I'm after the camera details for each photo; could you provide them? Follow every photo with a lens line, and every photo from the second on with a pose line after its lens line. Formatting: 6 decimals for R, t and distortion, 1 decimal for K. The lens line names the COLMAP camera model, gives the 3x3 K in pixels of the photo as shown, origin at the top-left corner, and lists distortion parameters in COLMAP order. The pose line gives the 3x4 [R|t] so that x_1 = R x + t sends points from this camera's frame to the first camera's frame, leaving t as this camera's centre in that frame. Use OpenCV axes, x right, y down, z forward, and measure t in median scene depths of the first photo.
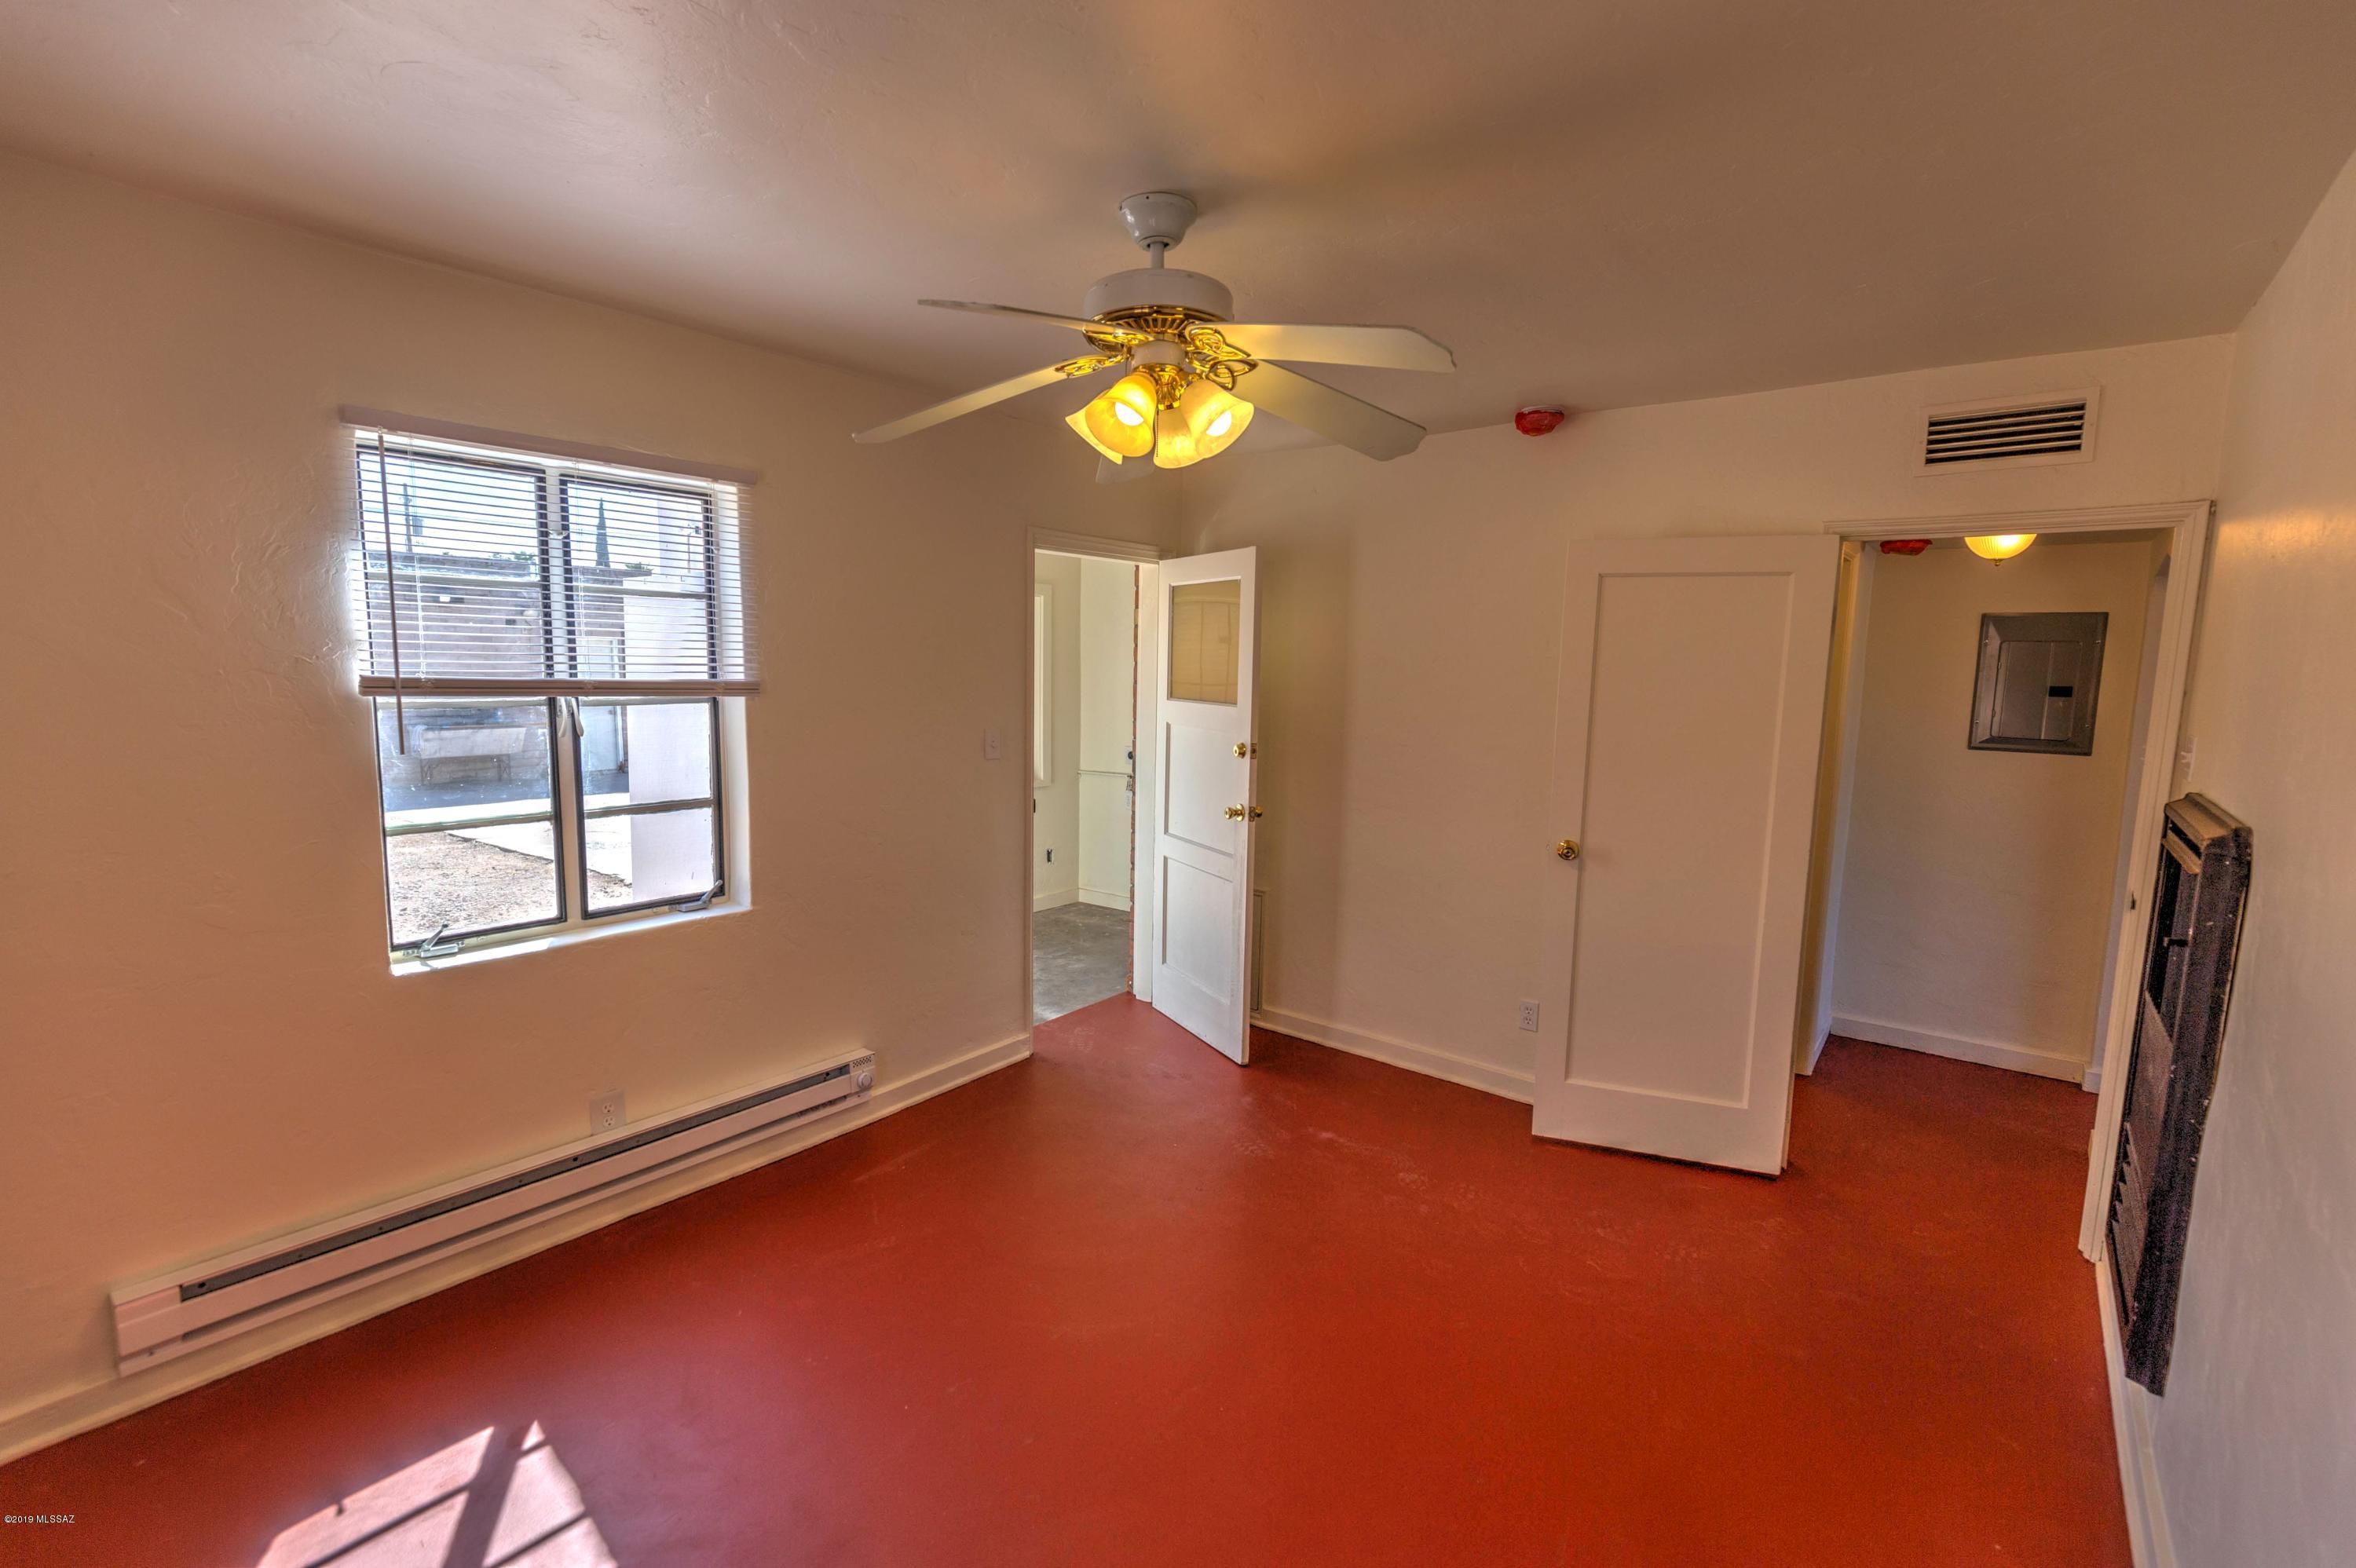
lens RADIAL K [[1067.0, 0, 1183.6], [0, 1067.0, 787.4], [0, 0, 1]] dist [0.012830, -0.003239]
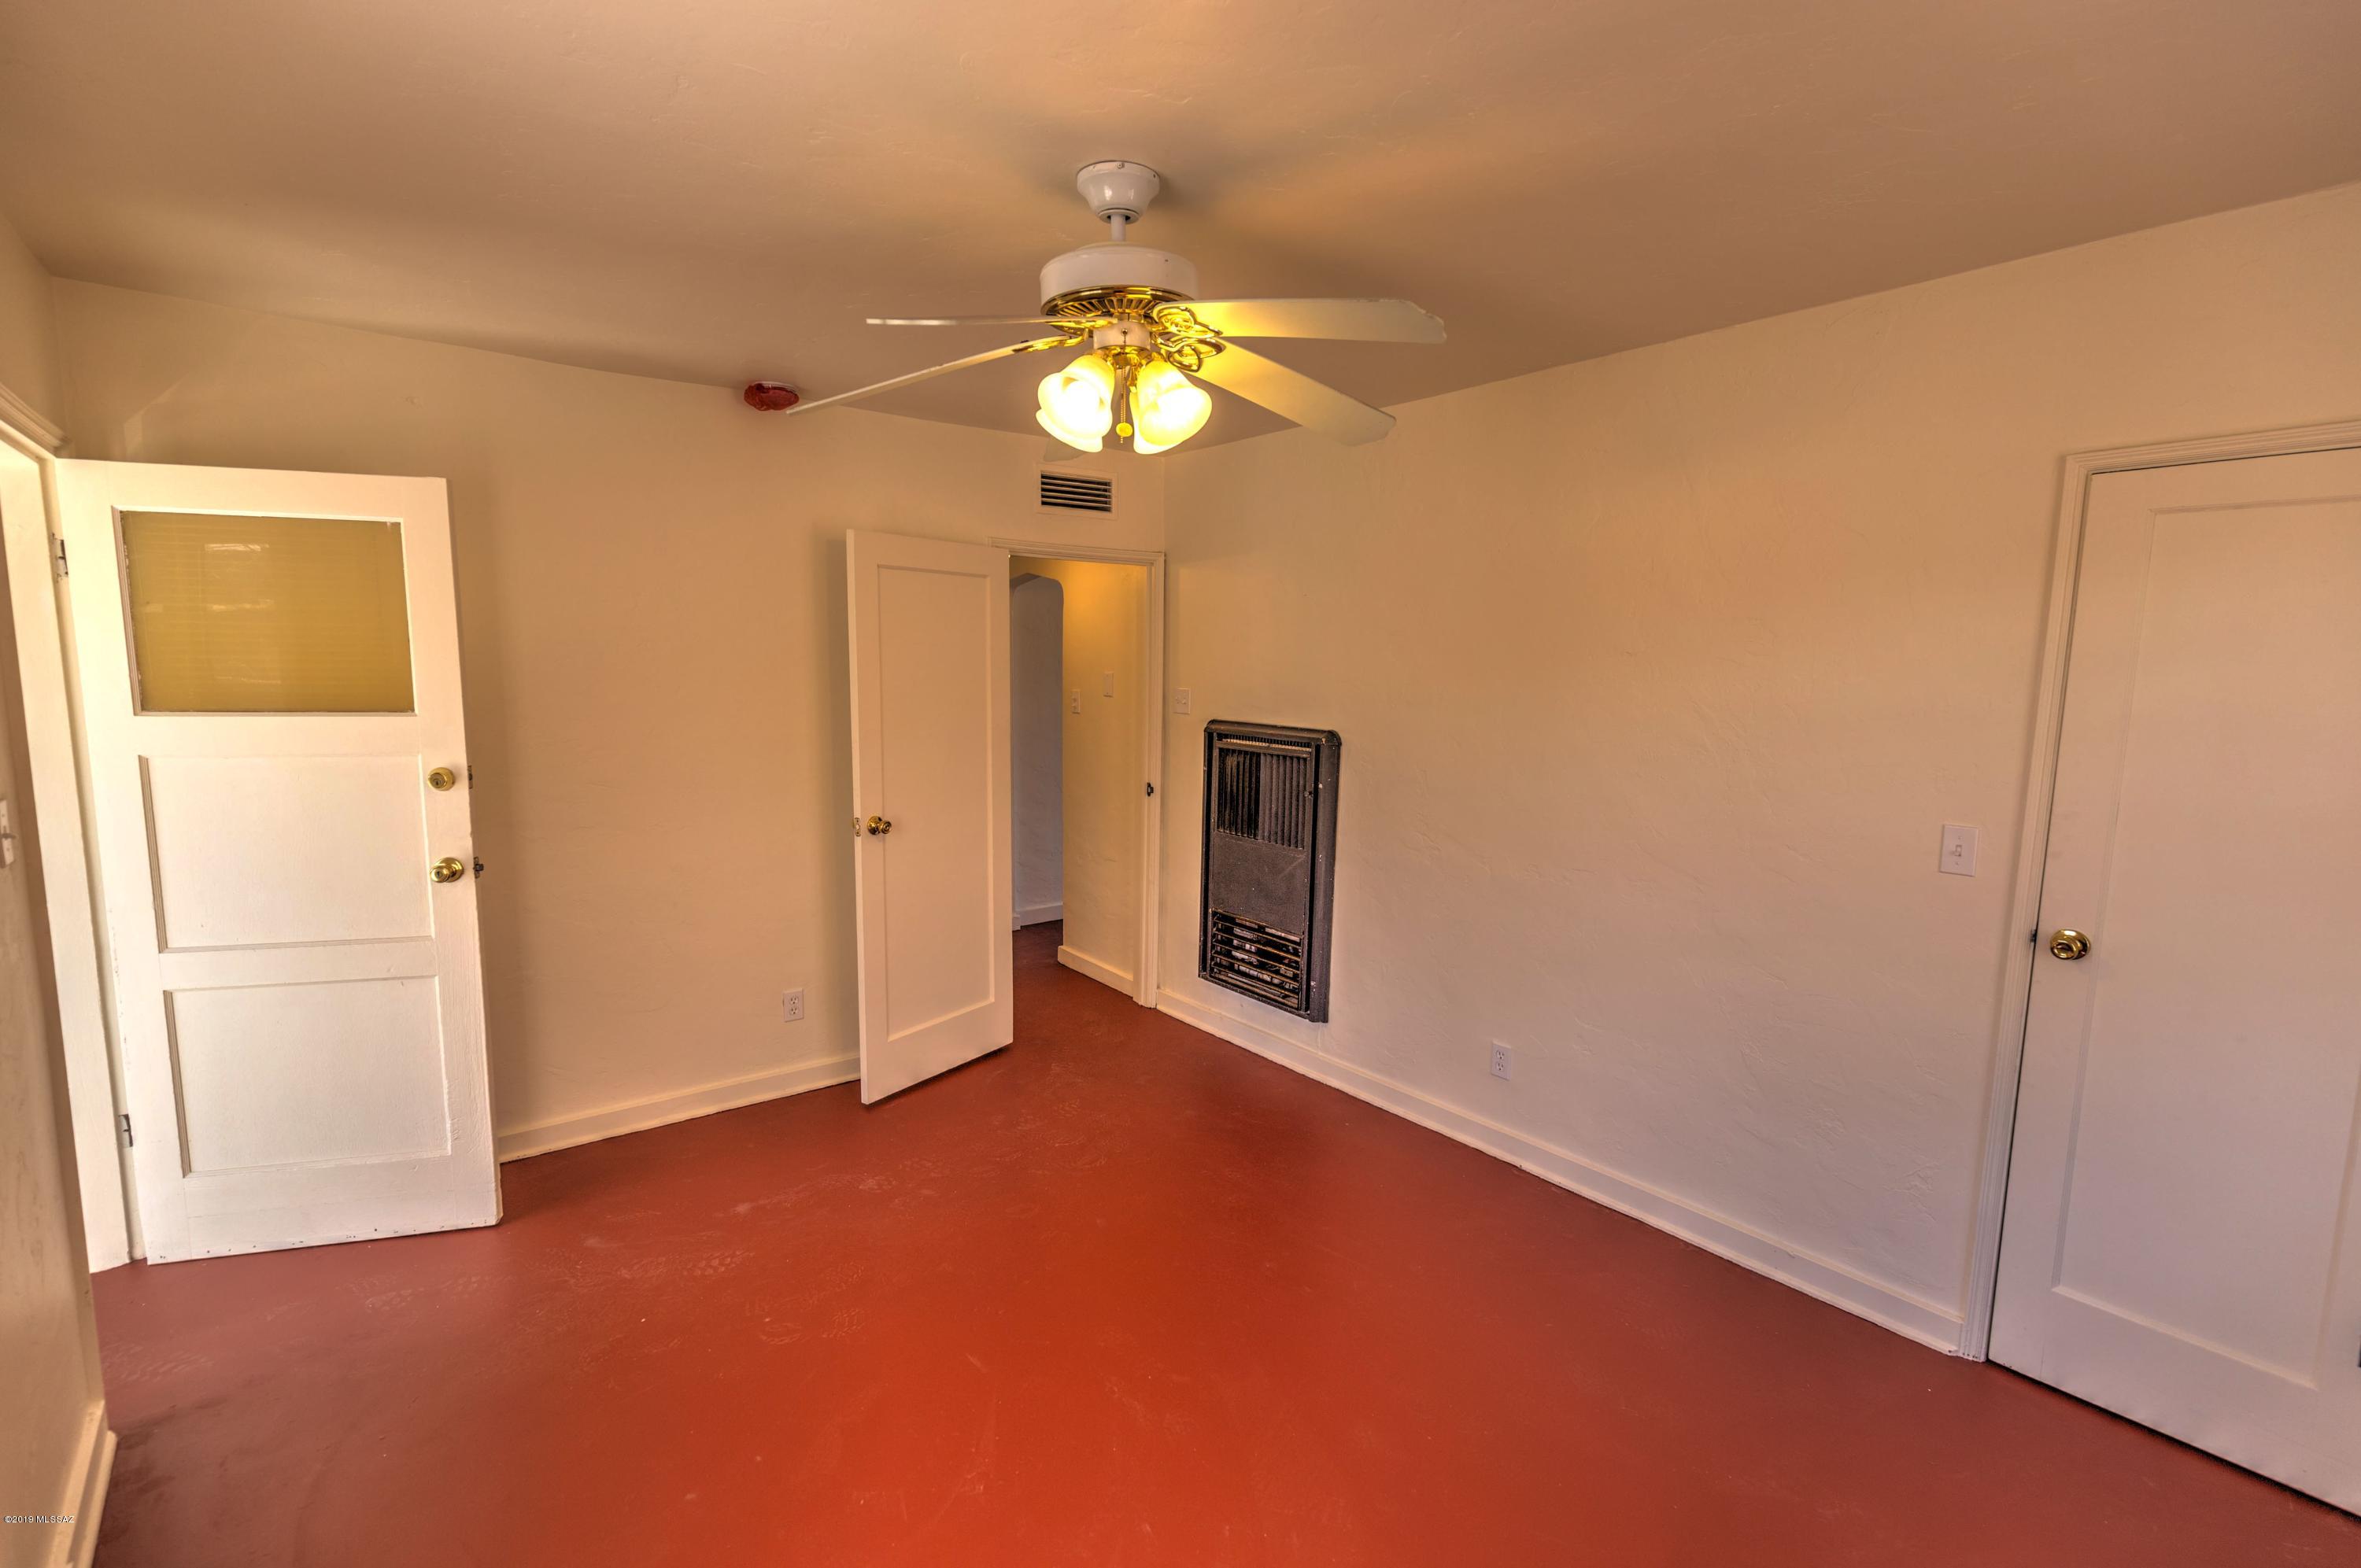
lens RADIAL K [[1069.2, 0, 1185.7], [0, 1069.2, 788.0], [0, 0, 1]] dist [0.012830, -0.003239]
pose [[0.231341, -0.135529, 0.963386, -0.498739], [0.111717, 0.987399, 0.112081, -0.053036], [-0.966437, 0.081698, 0.243567, 0.379417]]
